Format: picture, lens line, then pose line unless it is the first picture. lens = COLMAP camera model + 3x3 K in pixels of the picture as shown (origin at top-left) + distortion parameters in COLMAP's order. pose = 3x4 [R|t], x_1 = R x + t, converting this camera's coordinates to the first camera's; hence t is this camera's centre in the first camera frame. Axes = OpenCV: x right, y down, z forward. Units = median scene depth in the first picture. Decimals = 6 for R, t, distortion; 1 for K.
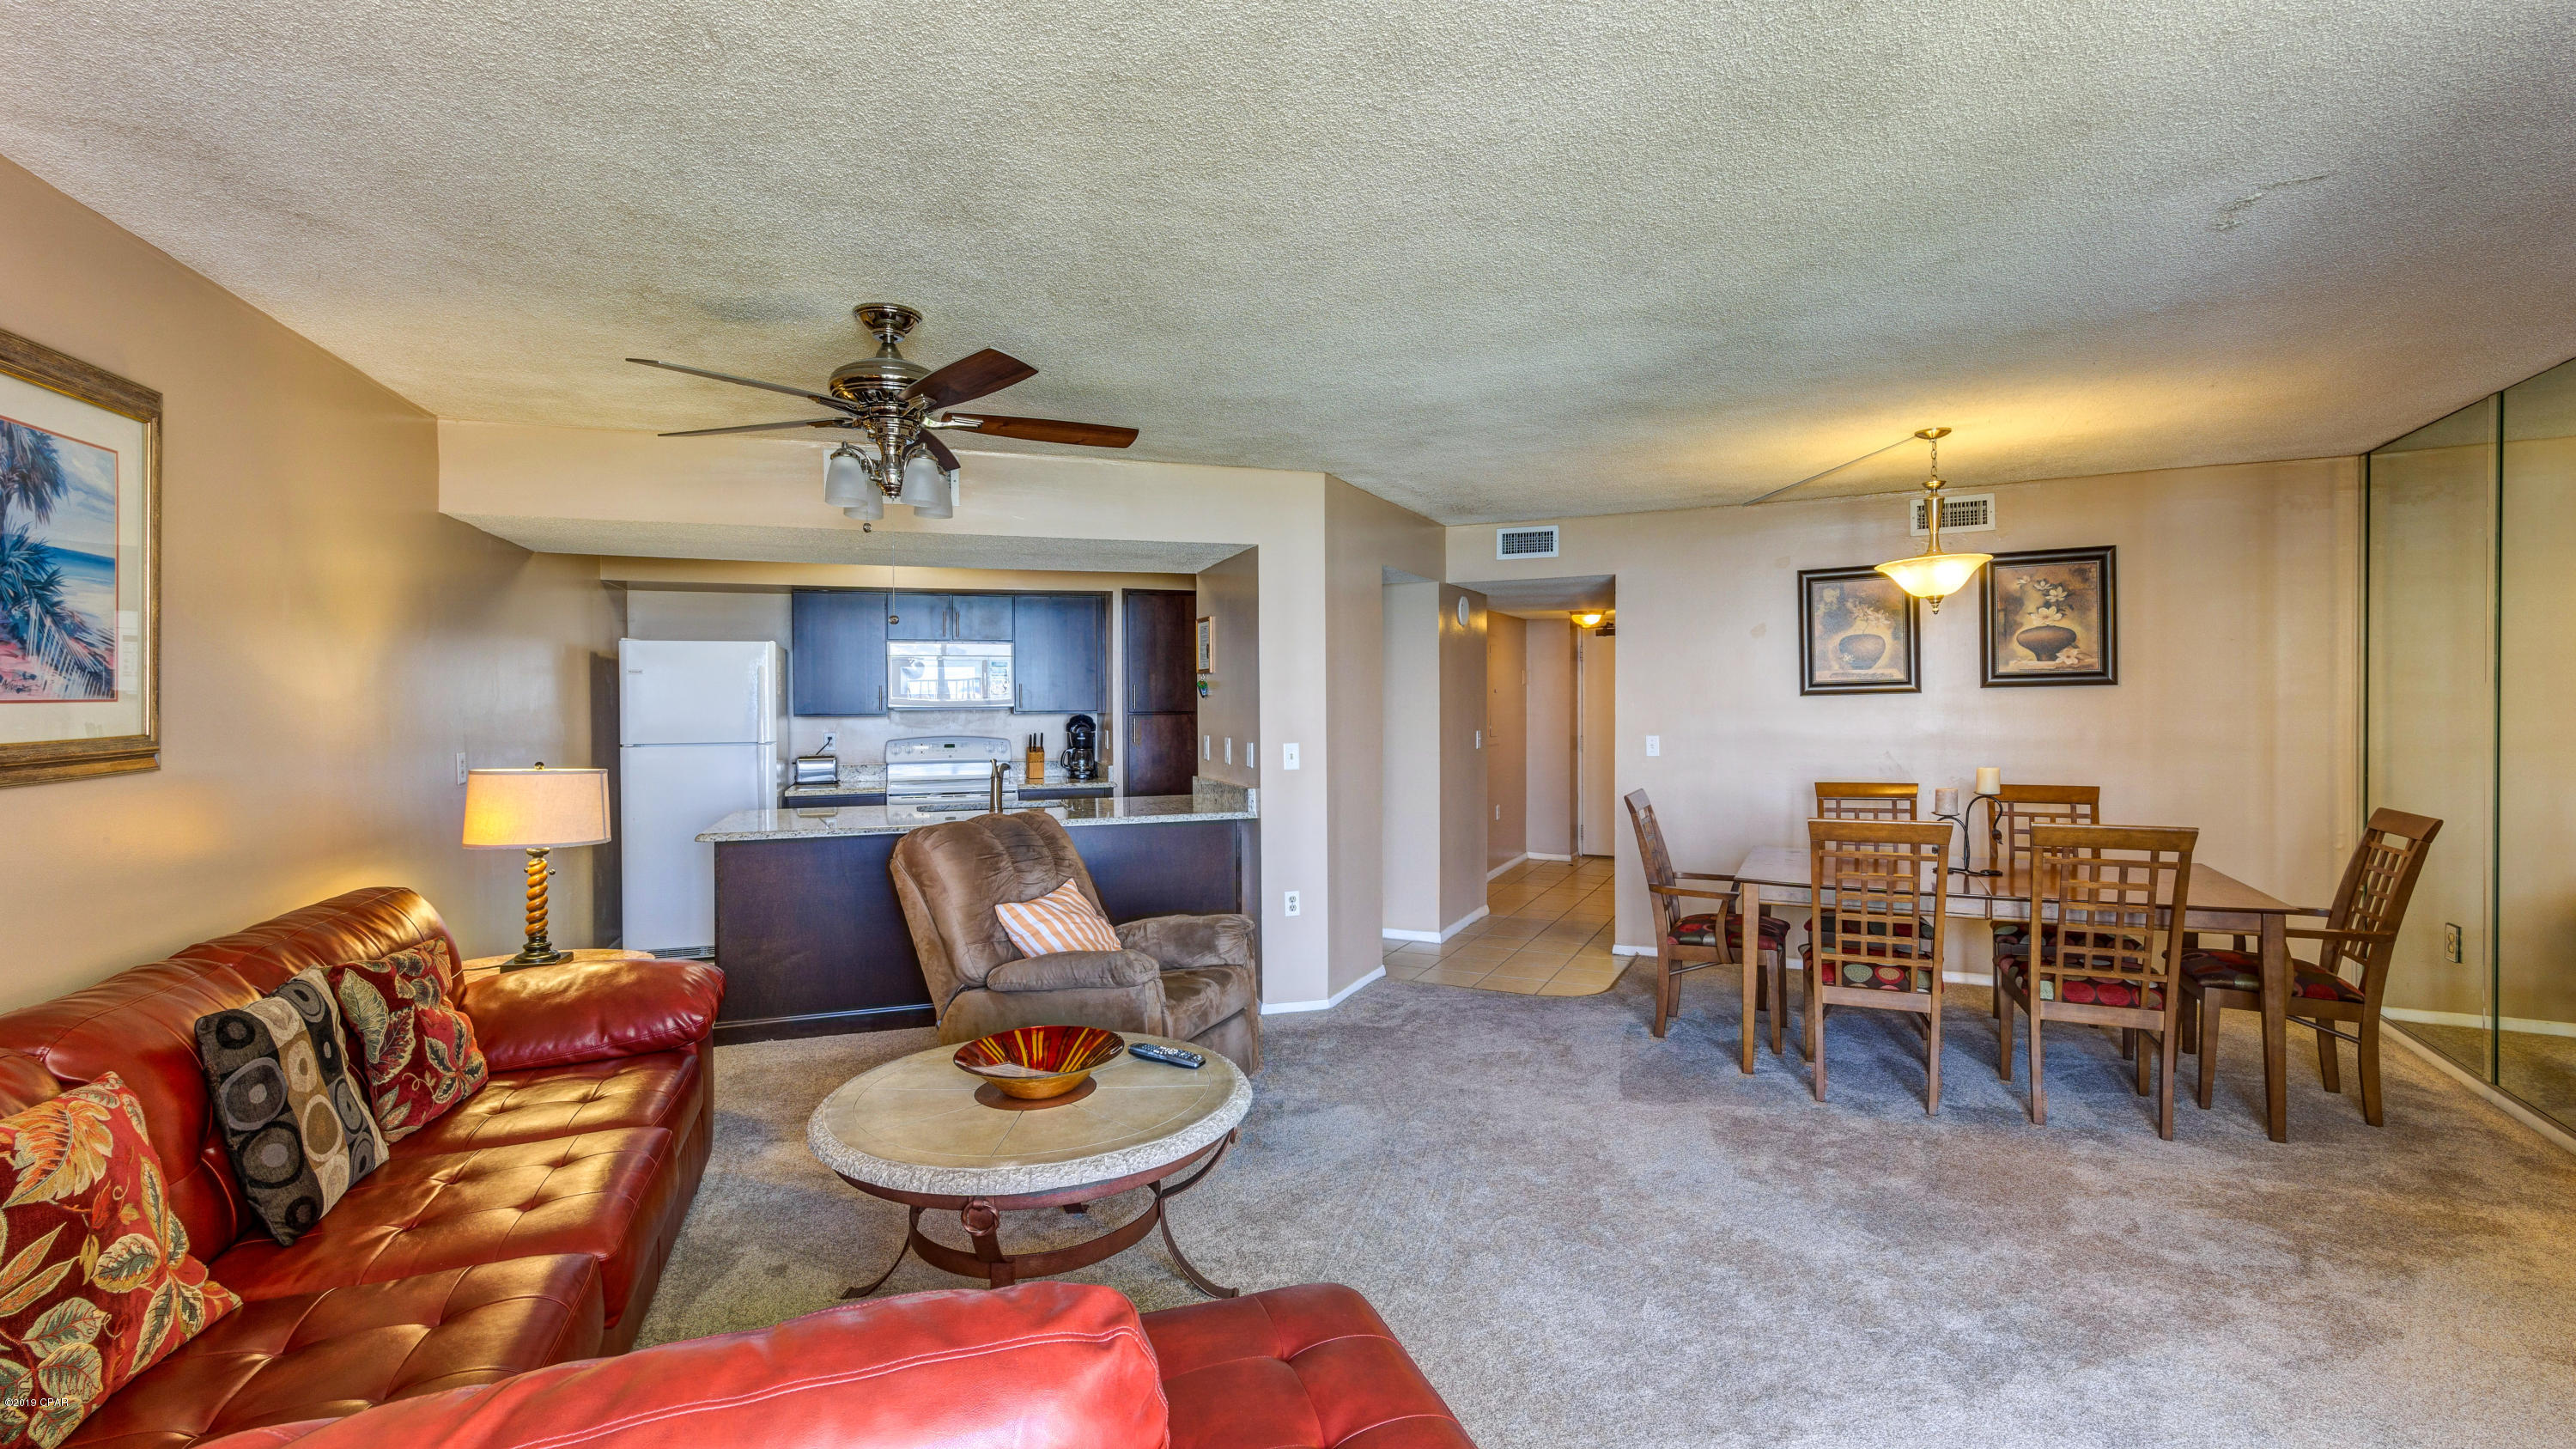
lens RADIAL K [[1064.6, 0, 1285.7], [0, 1064.6, 706.0], [0, 0, 1]] dist [0.002872, 0.000414]
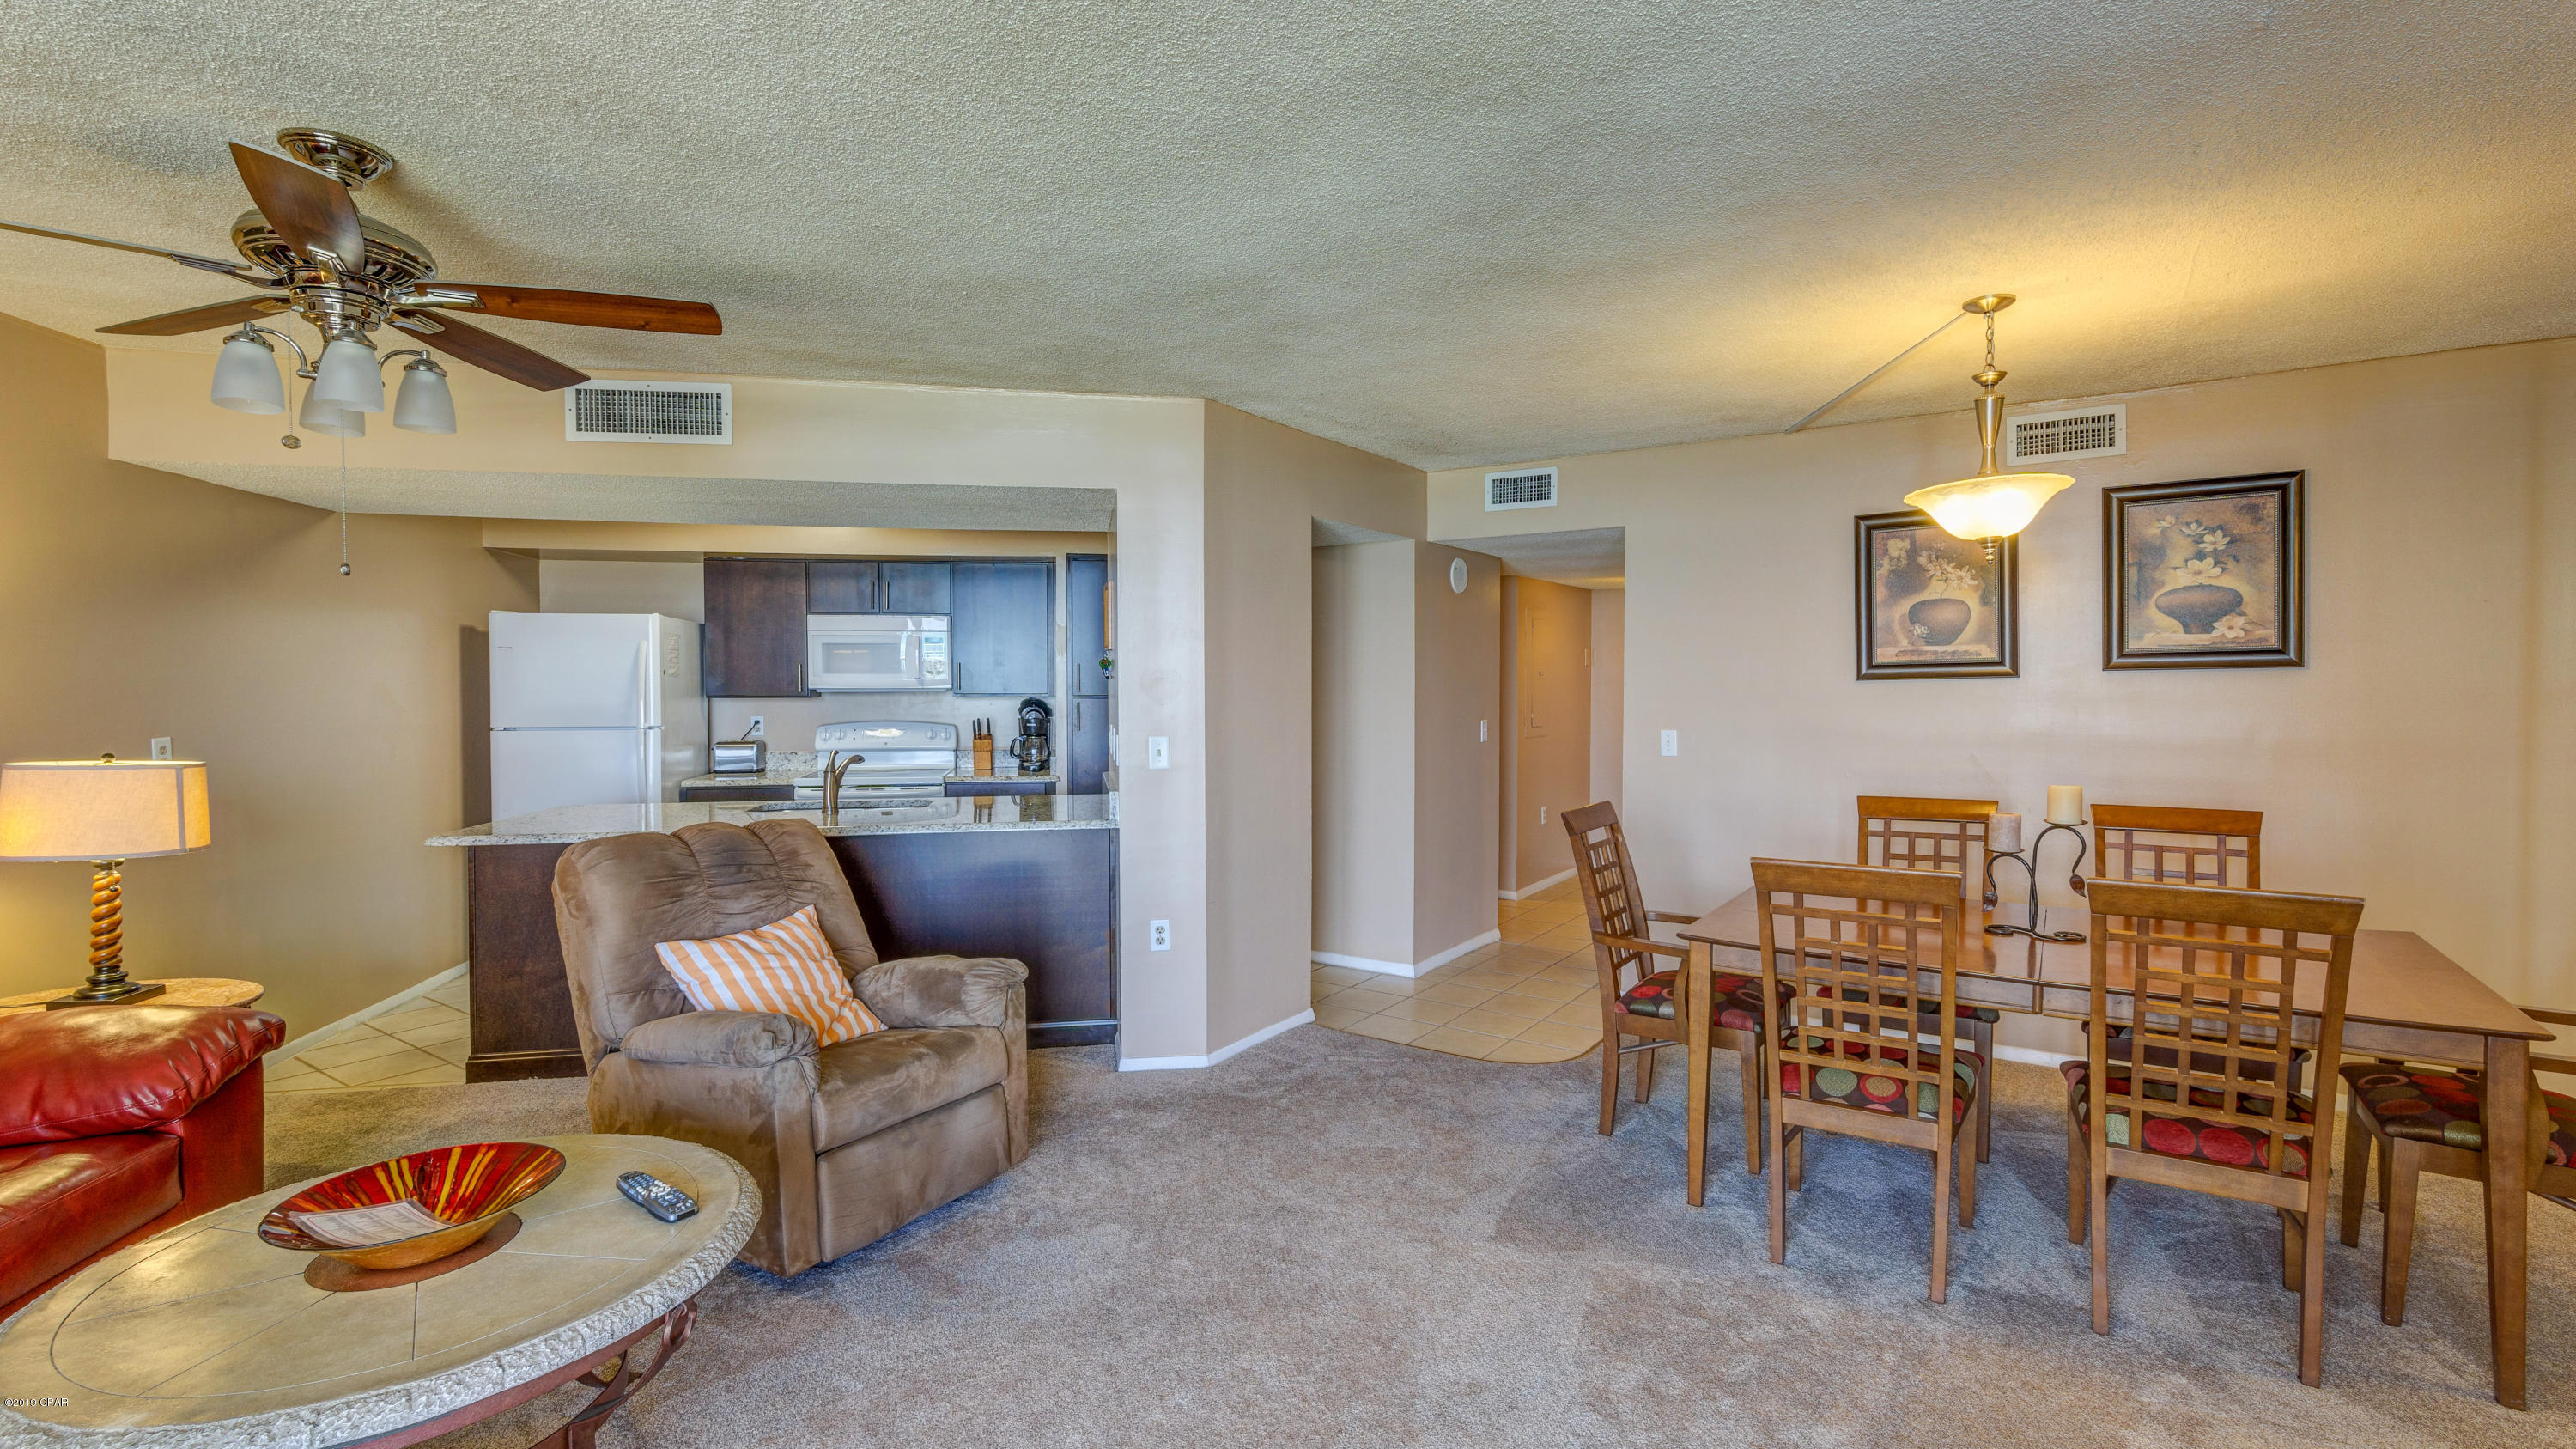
lens RADIAL K [[1092.1, 0, 1304.4], [0, 1092.1, 700.3], [0, 0, 1]] dist [-0.001475, 0.003059]
pose [[0.991746, 0.007194, -0.128016, 0.216081], [-0.005817, 0.999921, 0.011121, -0.001806], [0.128086, -0.010284, 0.991710, 0.195318]]
